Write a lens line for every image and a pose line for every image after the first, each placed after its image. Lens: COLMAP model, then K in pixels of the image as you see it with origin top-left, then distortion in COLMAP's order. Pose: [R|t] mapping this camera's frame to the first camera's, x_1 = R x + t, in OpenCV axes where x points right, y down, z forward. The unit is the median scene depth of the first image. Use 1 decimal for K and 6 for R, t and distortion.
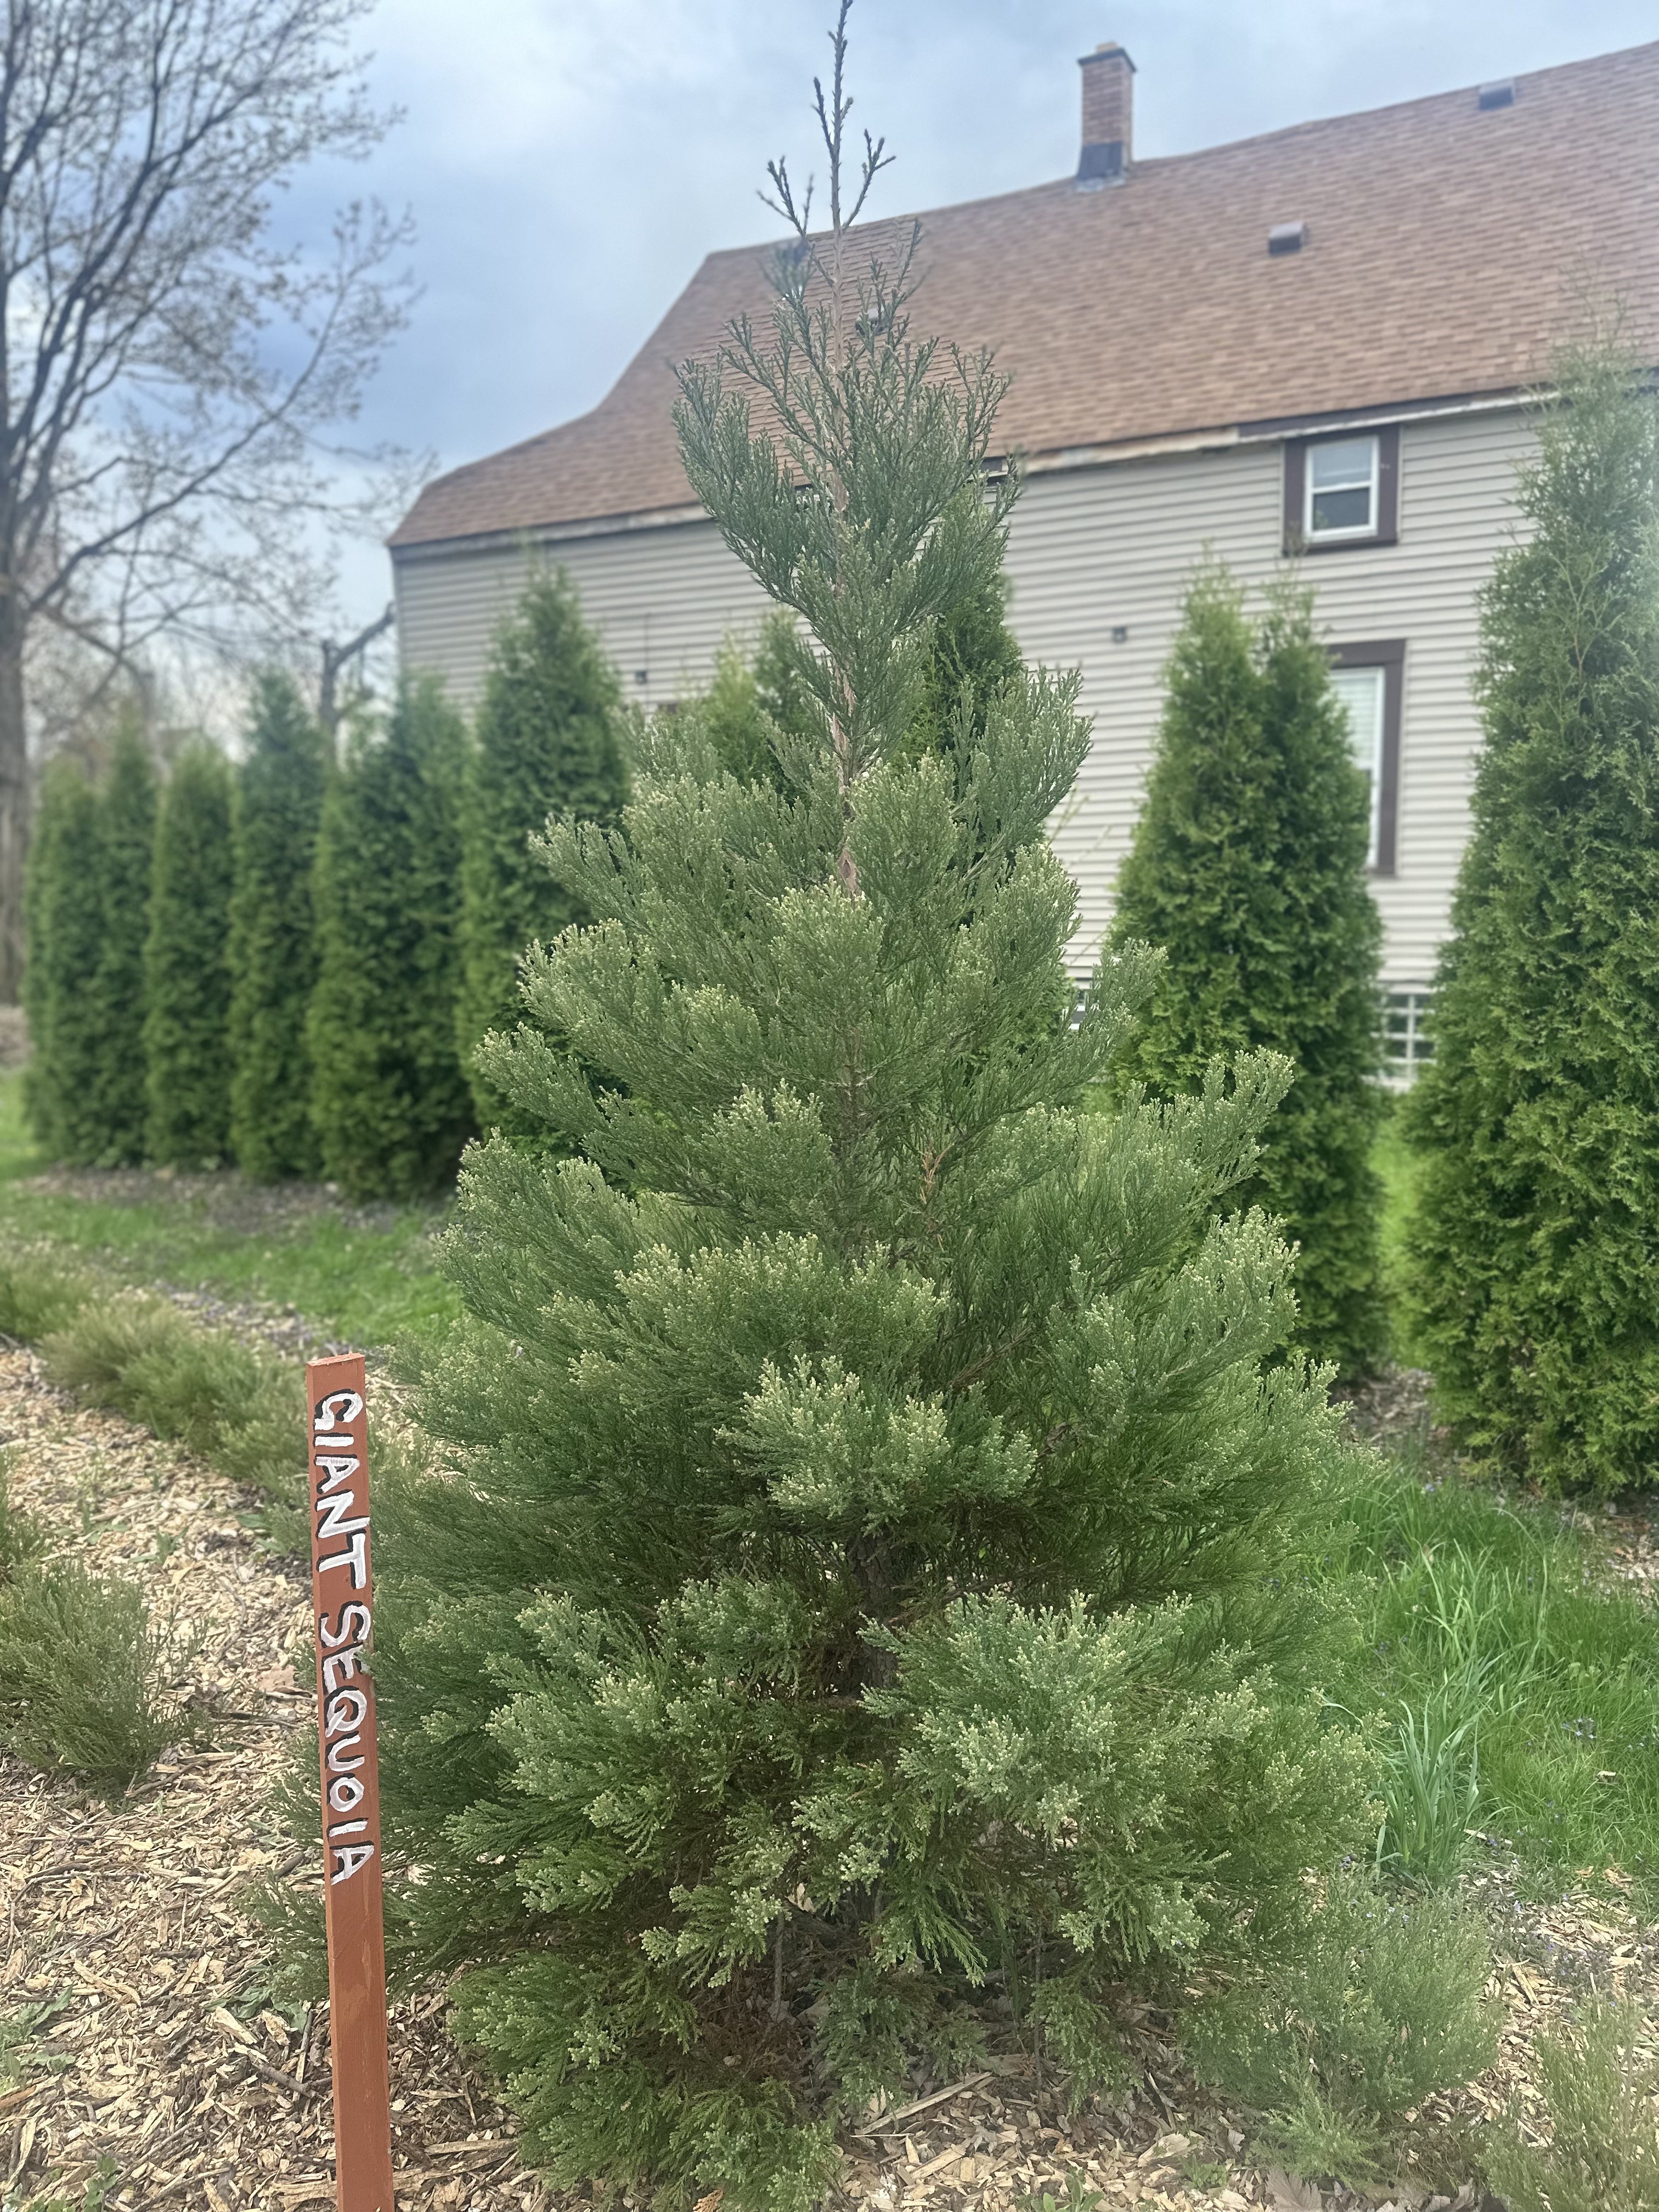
lens RADIAL K [[1546.2, 0, 840.9], [0, 1546.2, 1052.9], [0, 0, 1]] dist [-0.013774, -0.009942]
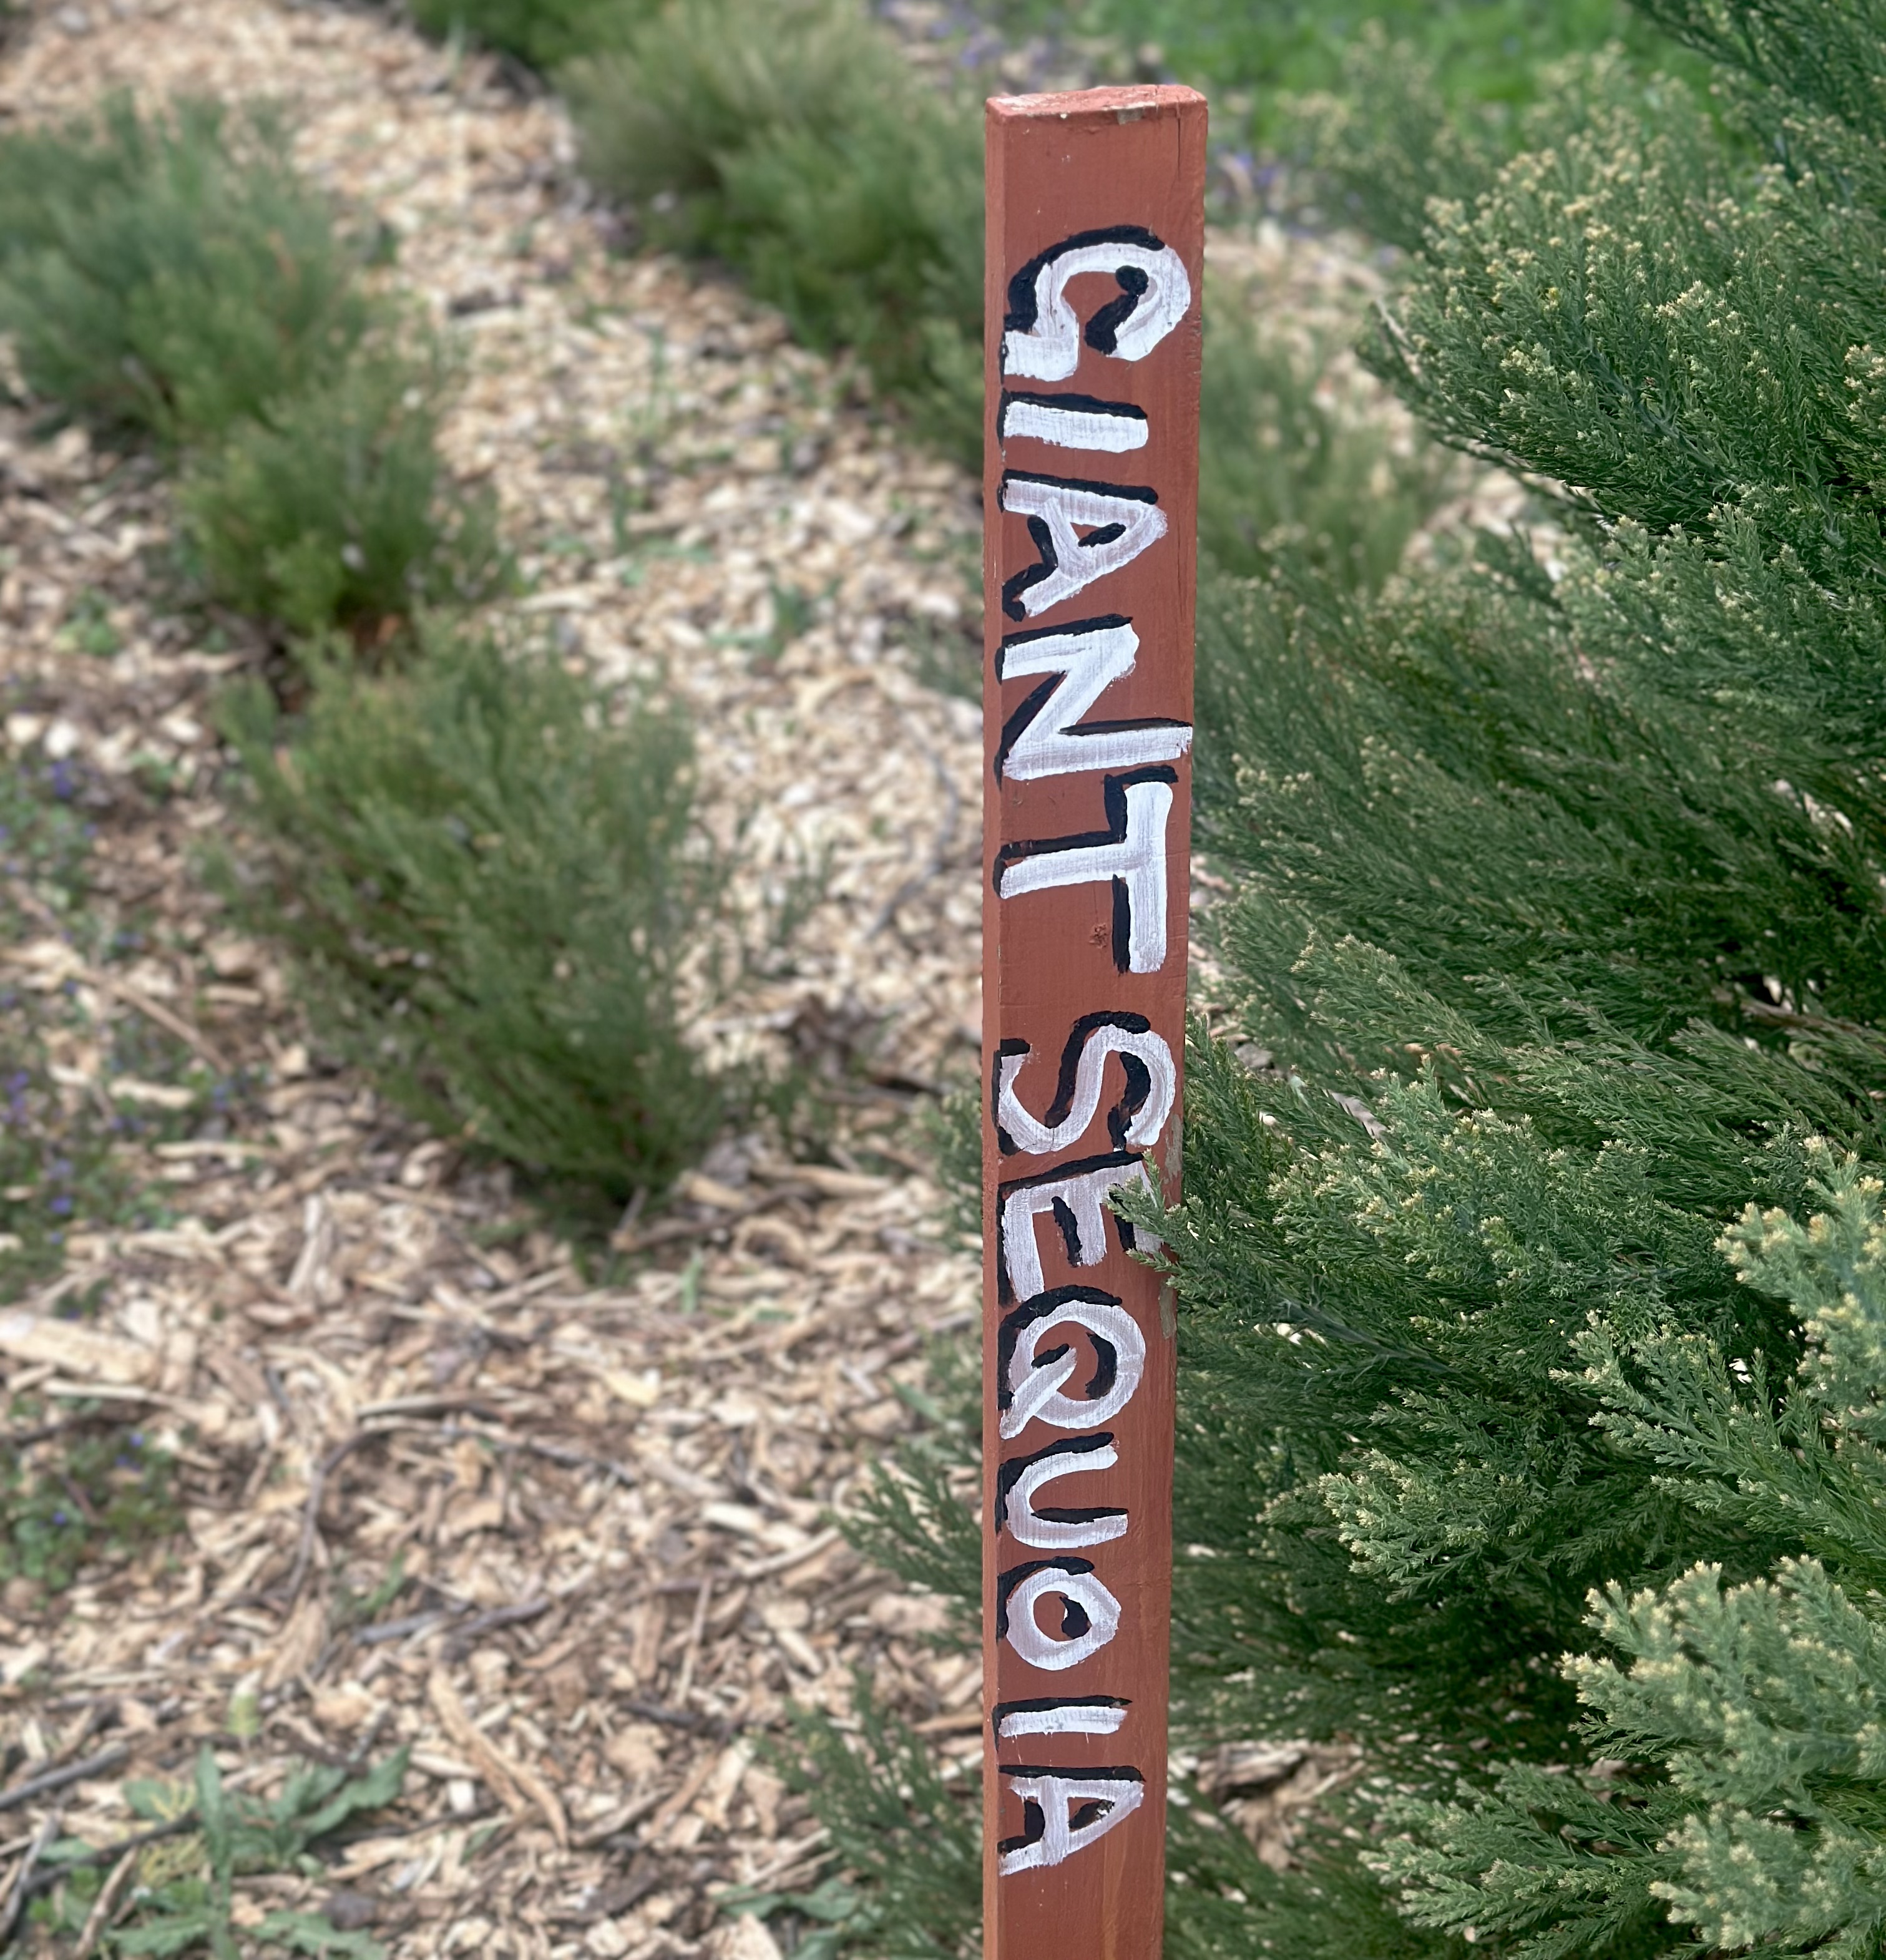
lens RADIAL K [[3773.4, 0, 943.2], [0, 3773.4, 979.1], [0, 0, 1]] dist [0.199065, 0.000000]
pose [[0.918690, 0.175181, -0.354005, -0.072481], [-0.030146, 0.924749, 0.379382, 0.064805], [0.393826, -0.337863, 0.854839, 0.278080]]
